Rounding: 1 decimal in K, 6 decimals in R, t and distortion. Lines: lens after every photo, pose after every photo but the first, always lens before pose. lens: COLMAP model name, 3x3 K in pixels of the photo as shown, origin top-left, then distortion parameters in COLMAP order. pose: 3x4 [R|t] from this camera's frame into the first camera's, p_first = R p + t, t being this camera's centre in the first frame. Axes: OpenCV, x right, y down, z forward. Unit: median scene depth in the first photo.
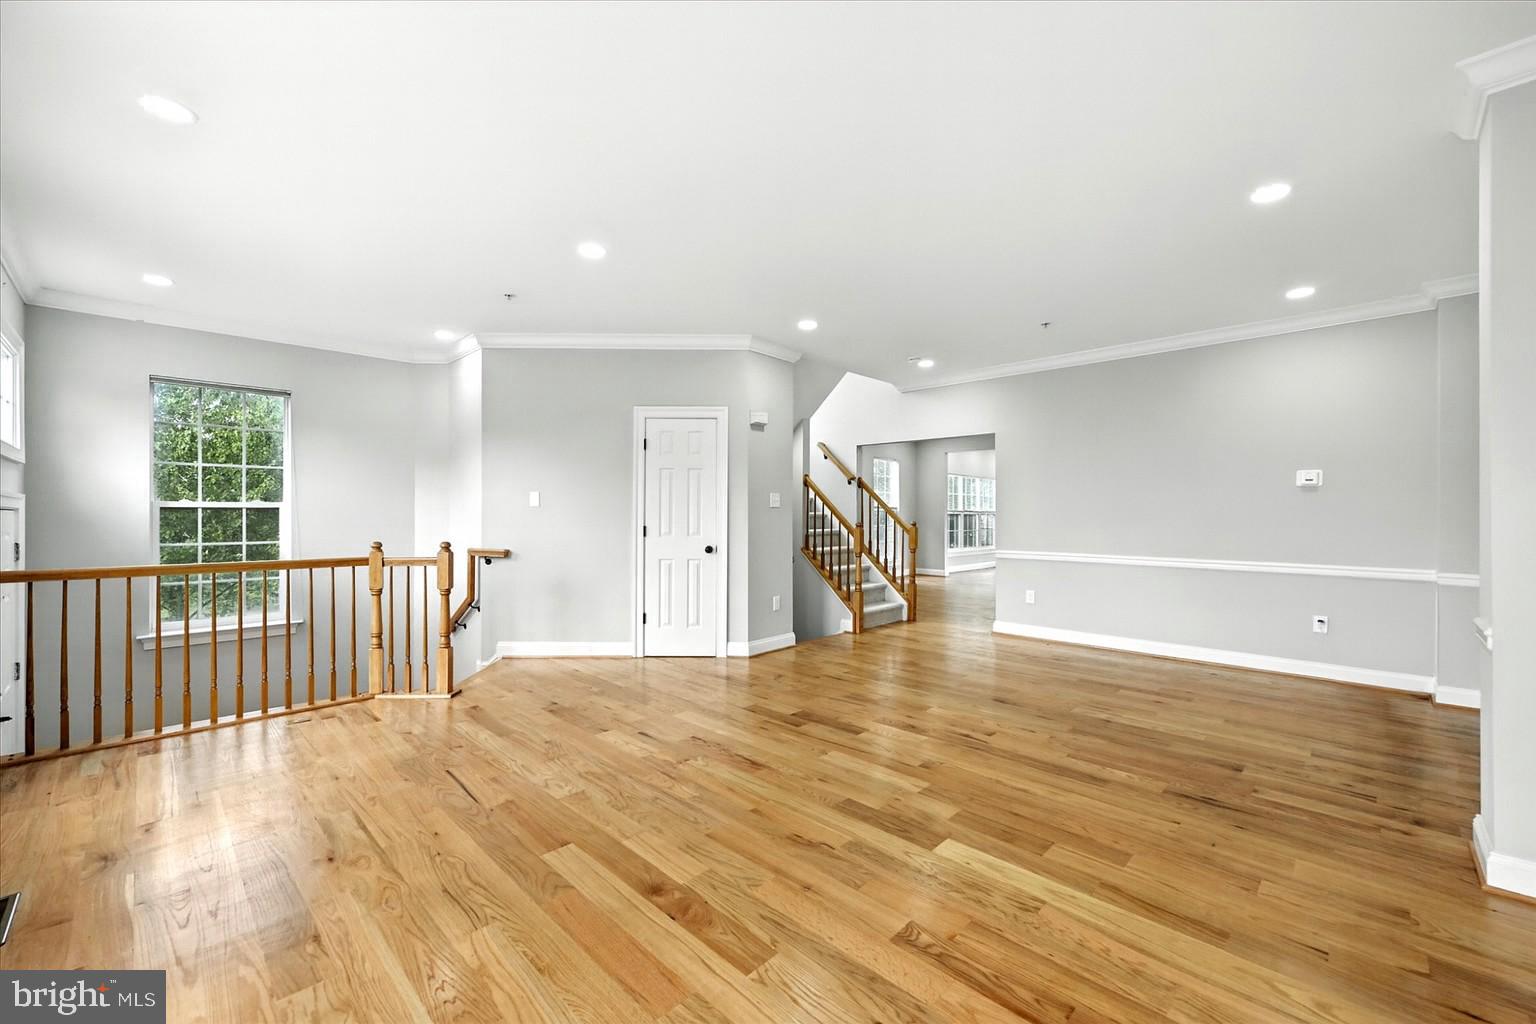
lens RADIAL K [[613.5, 0, 758.9], [0, 613.5, 513.0], [0, 0, 1]] dist [-0.001053, 0.000100]
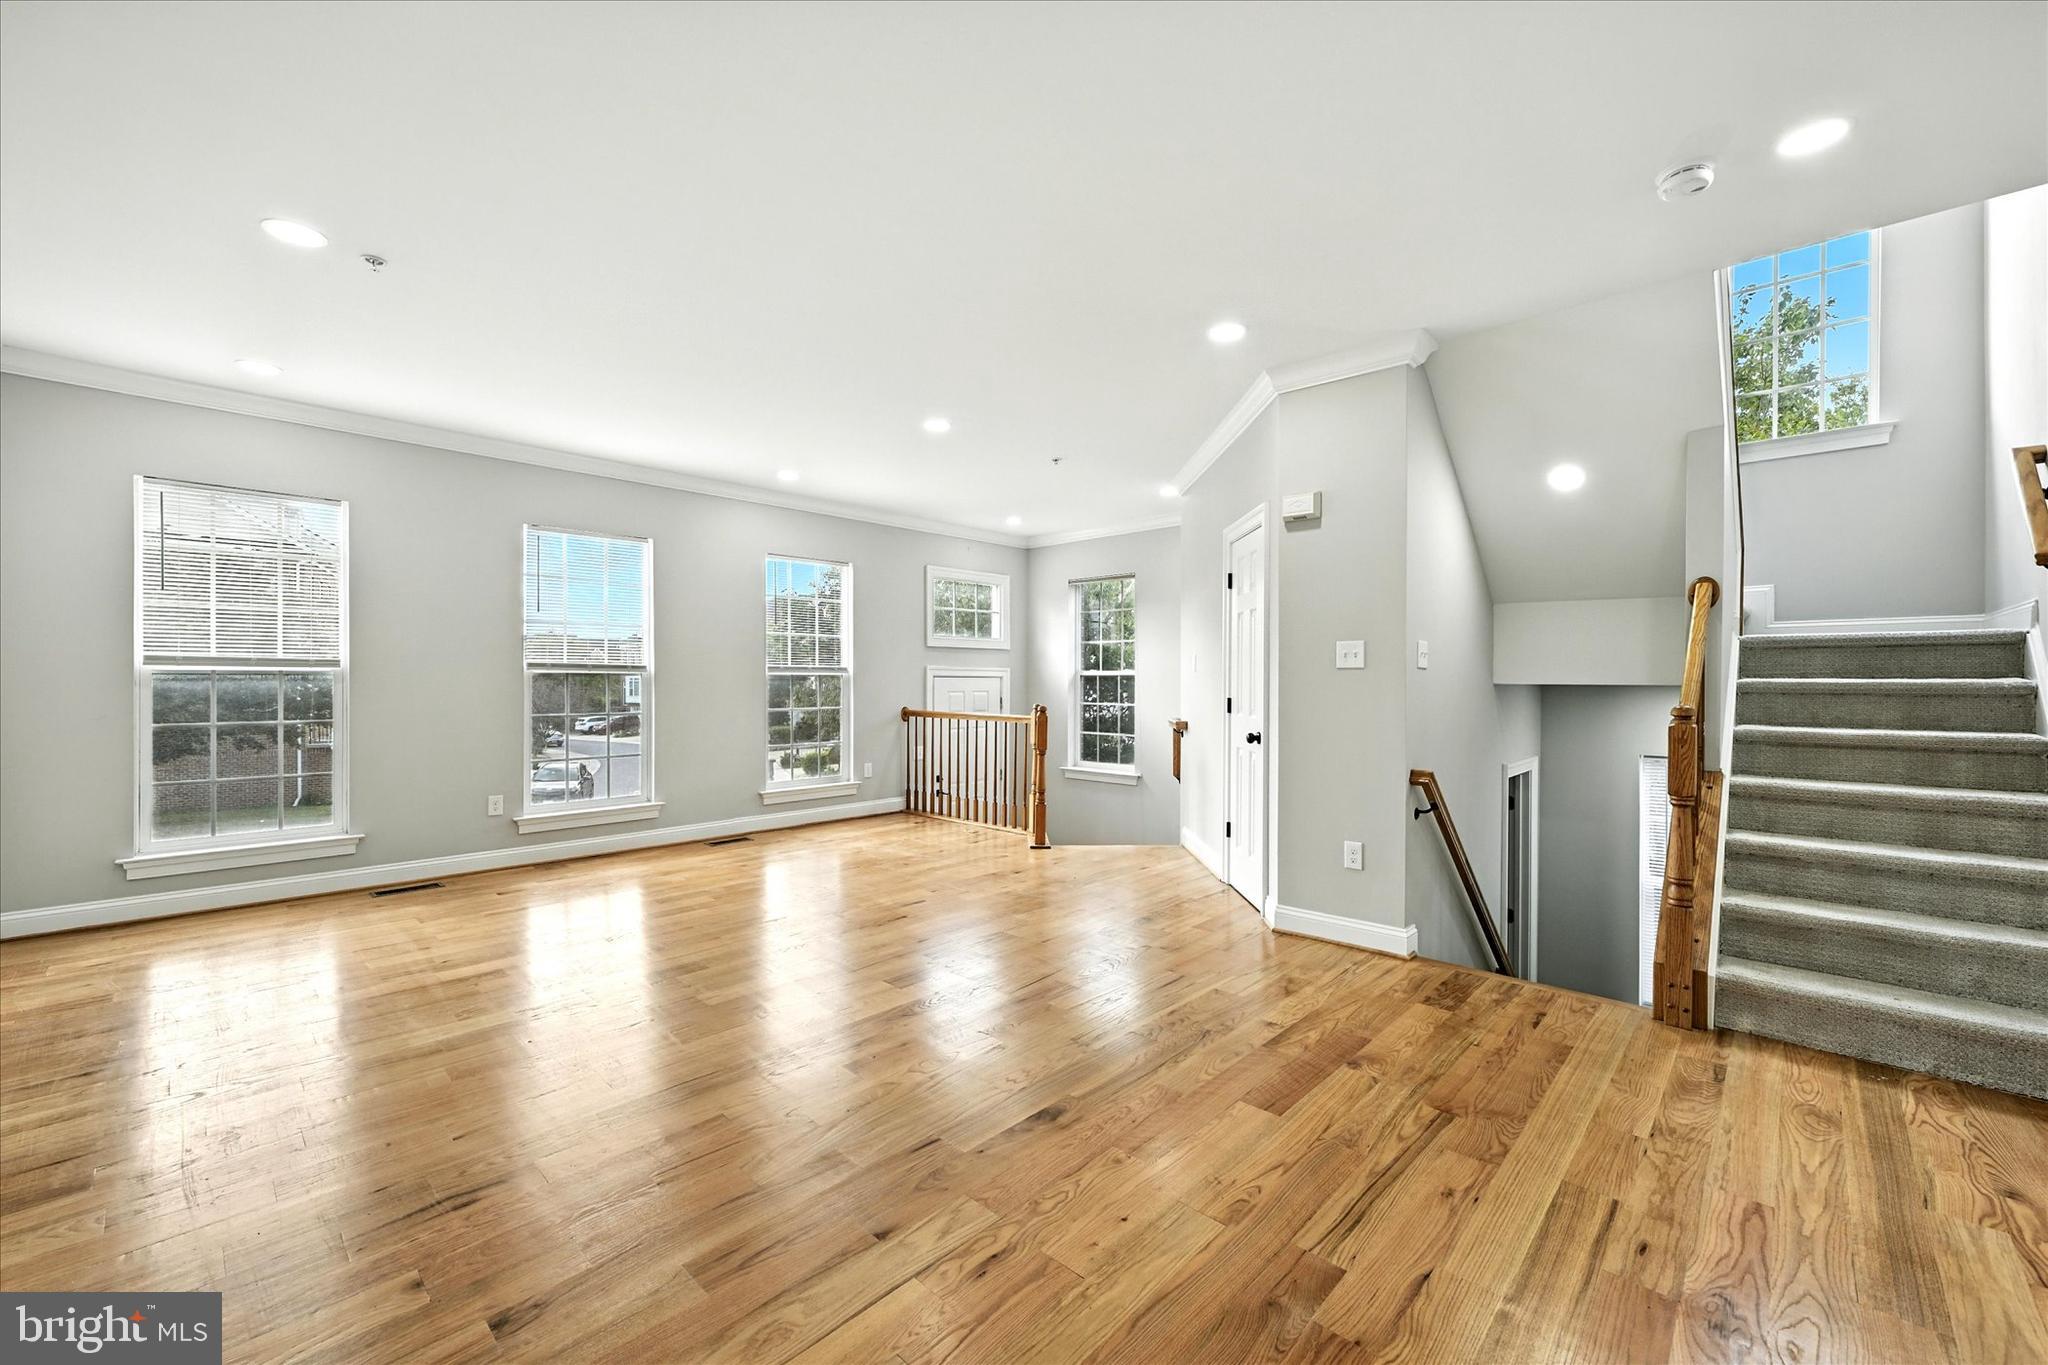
lens RADIAL K [[818.1, 0, 1028.1], [0, 818.1, 684.9], [0, 0, 1]] dist [-0.001053, 0.000100]
pose [[0.024179, 0.005070, -0.999695, 1.376098], [-0.002866, 0.999983, 0.005002, 0.003219], [0.999704, 0.002744, 0.024193, 1.388784]]
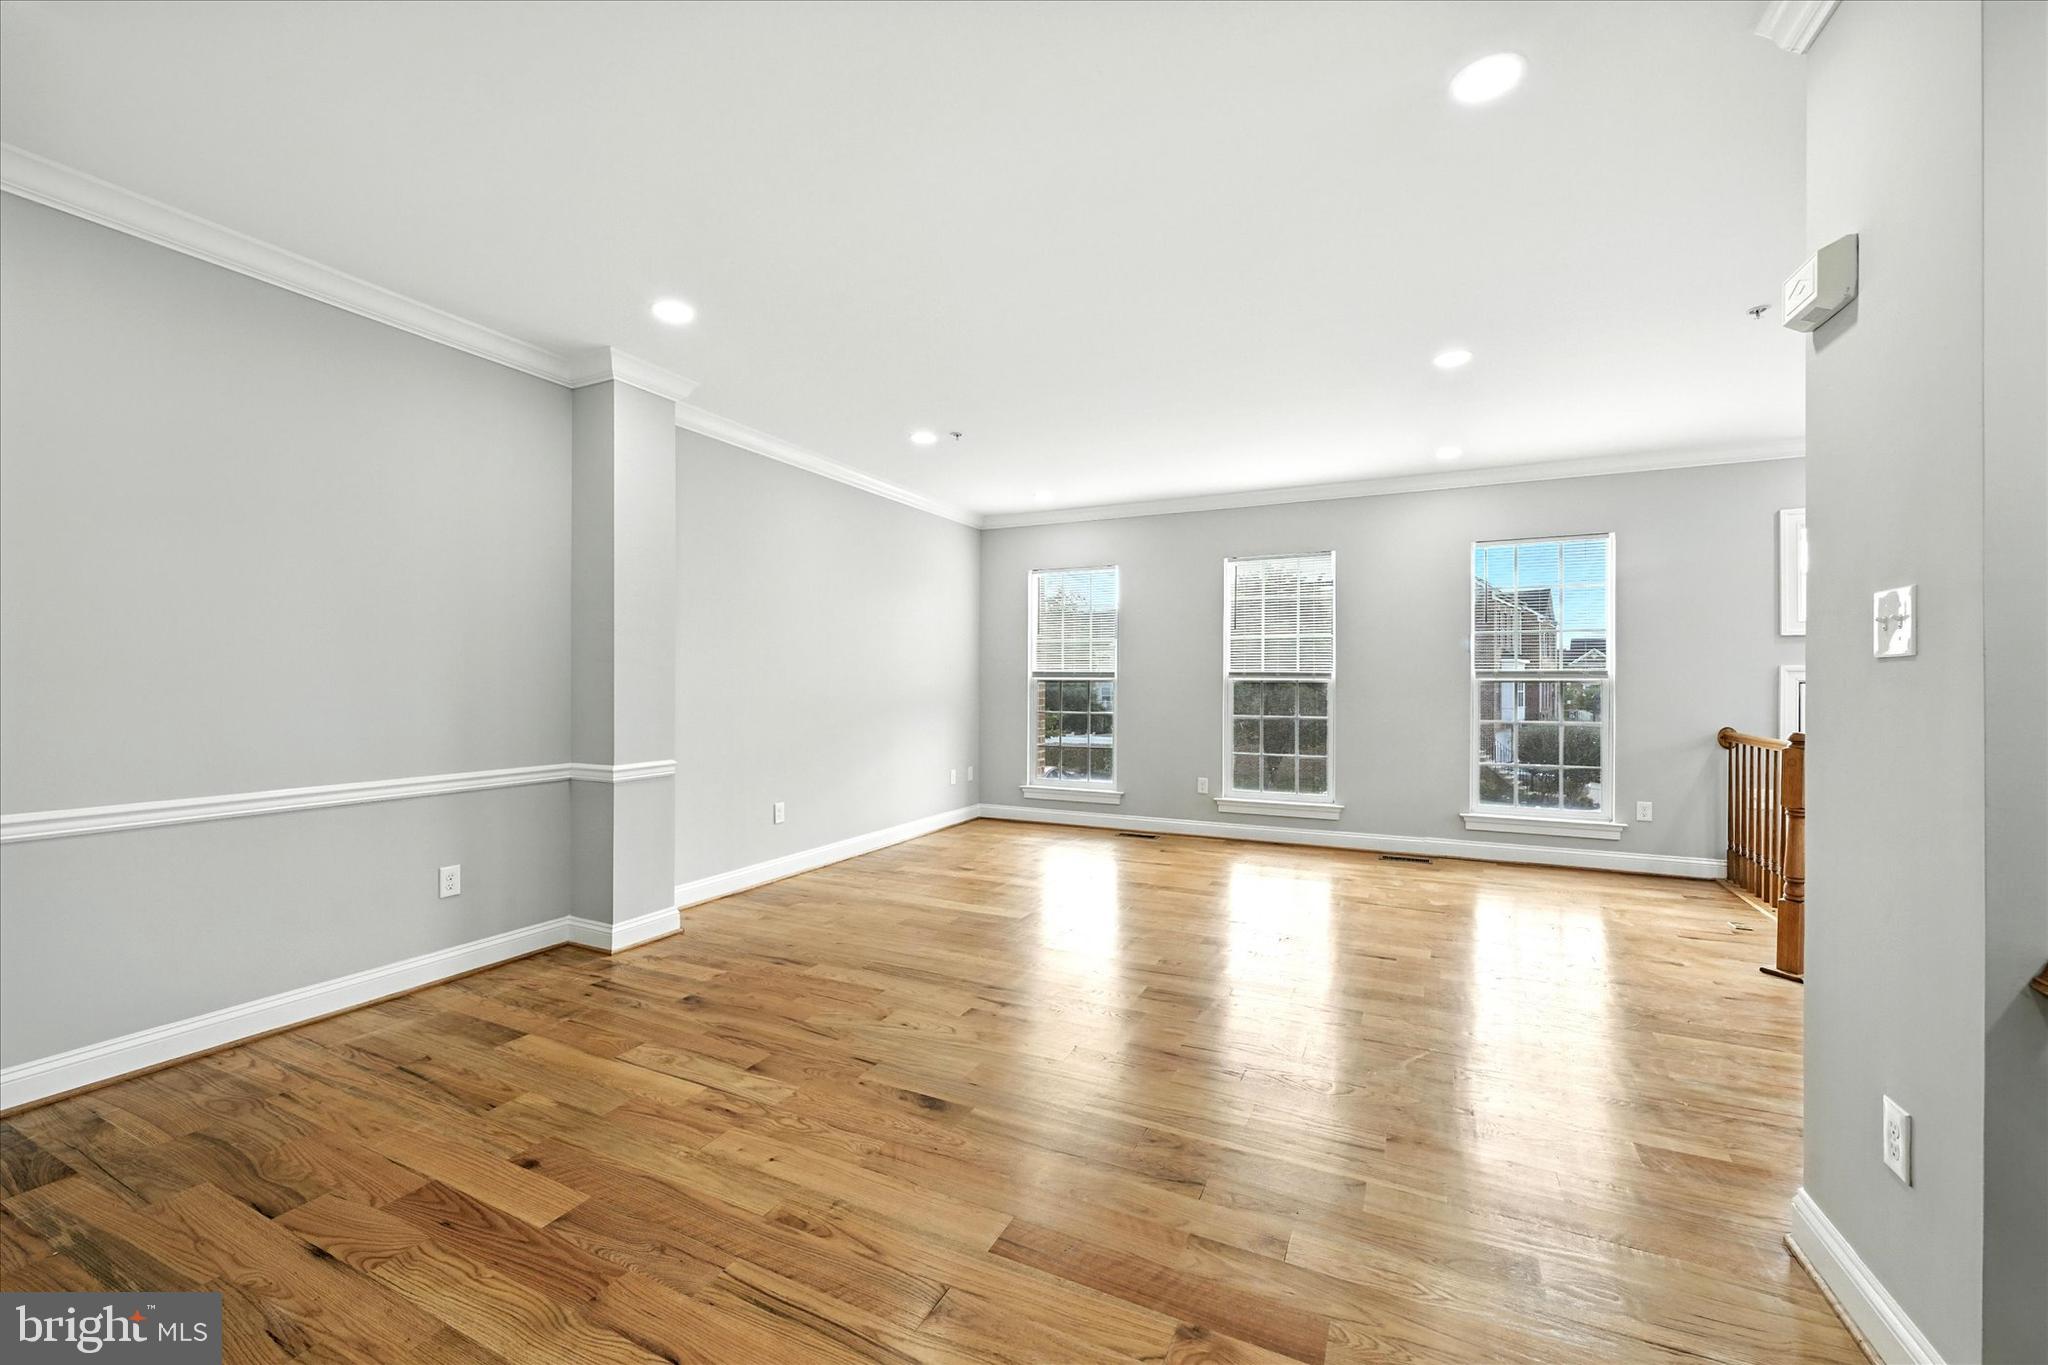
lens RADIAL K [[818.1, 0, 1022.3], [0, 818.1, 681.1], [0, 0, 1]] dist [-0.001053, 0.000100]
pose [[-0.946761, -0.006087, -0.321881, 0.745453], [-0.004982, 0.999979, -0.004258, 0.002802], [0.321900, -0.002428, -0.946771, 2.266994]]
